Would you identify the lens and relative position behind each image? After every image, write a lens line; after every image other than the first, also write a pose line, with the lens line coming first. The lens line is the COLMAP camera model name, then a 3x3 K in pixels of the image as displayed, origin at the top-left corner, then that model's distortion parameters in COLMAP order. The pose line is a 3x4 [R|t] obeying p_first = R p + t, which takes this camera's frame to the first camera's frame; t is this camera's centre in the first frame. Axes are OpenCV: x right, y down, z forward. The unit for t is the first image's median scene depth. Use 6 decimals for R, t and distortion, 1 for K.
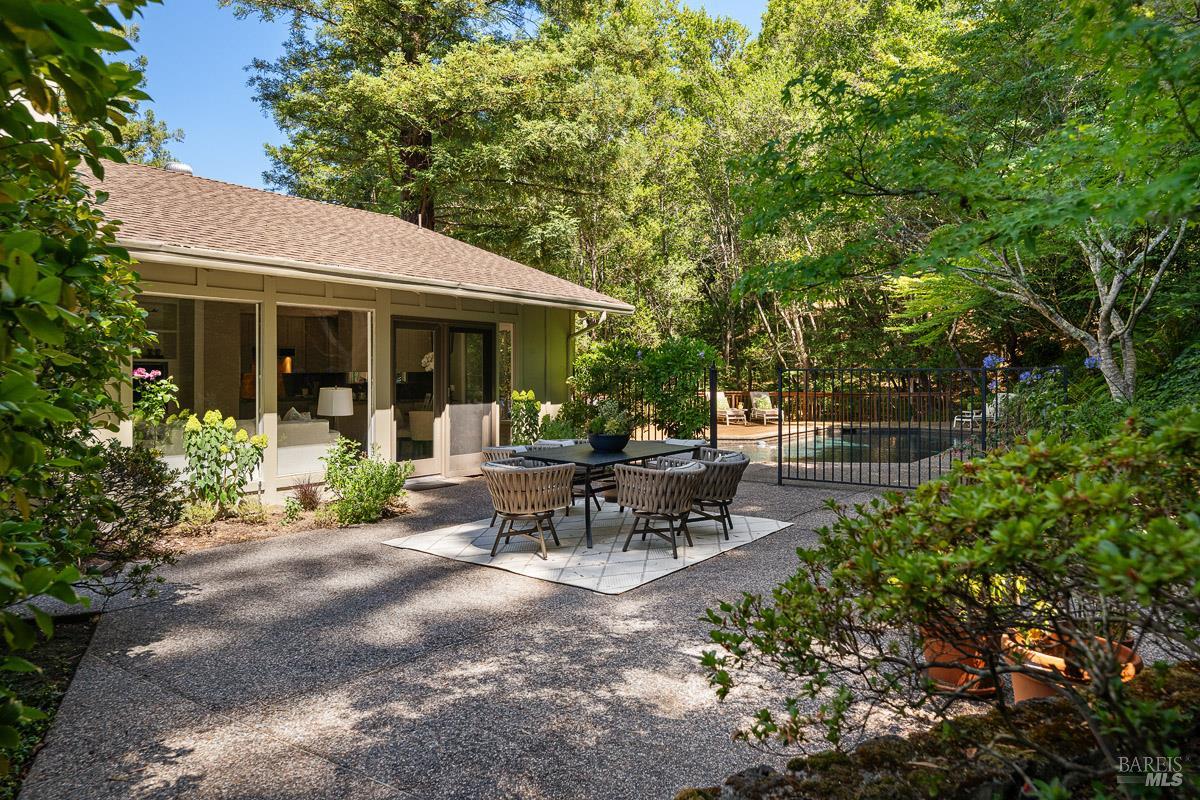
lens RADIAL K [[822.6, 0, 599.0], [0, 822.6, 396.2], [0, 0, 1]] dist [-0.000300, 0.005530]
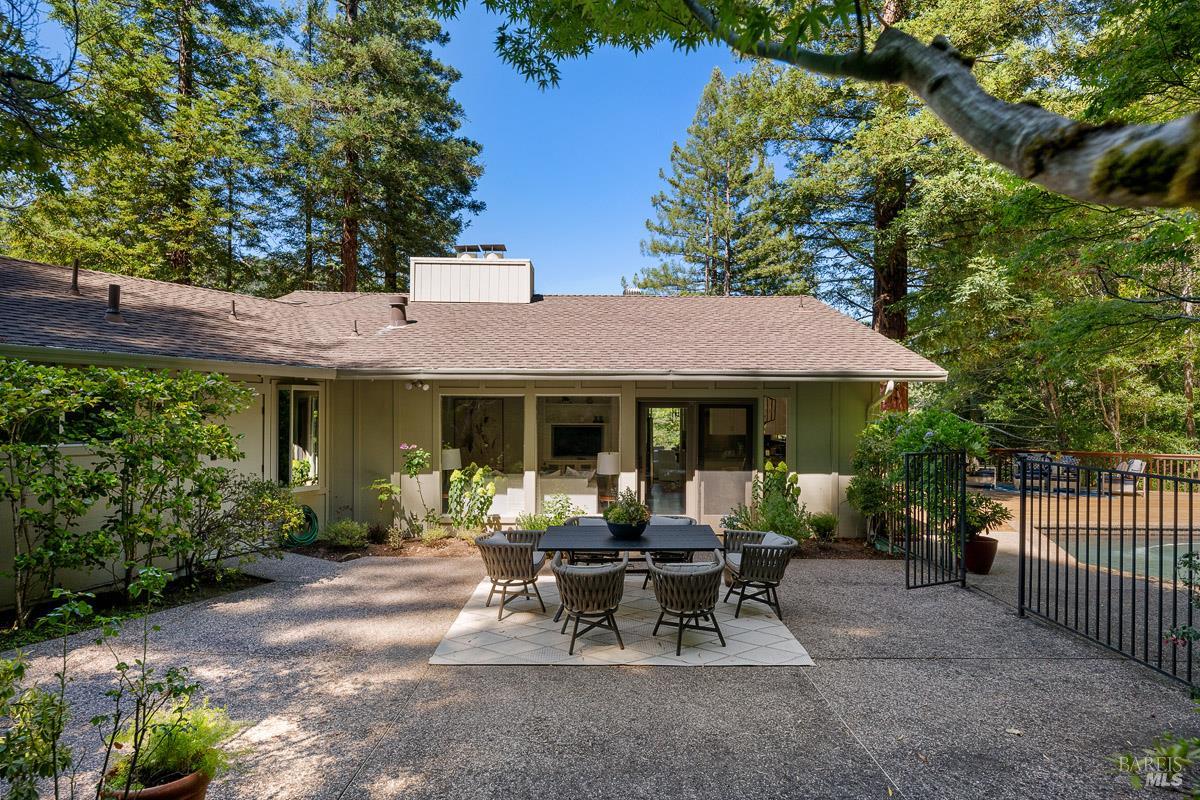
lens RADIAL K [[651.5, 0, 599.7], [0, 651.5, 405.4], [0, 0, 1]] dist [0.002504, 0.000263]
pose [[0.559849, -0.003006, -0.828589, 1.015886], [-0.021837, 0.999593, -0.018381, -0.125444], [0.828307, 0.028384, 0.559555, 0.738568]]
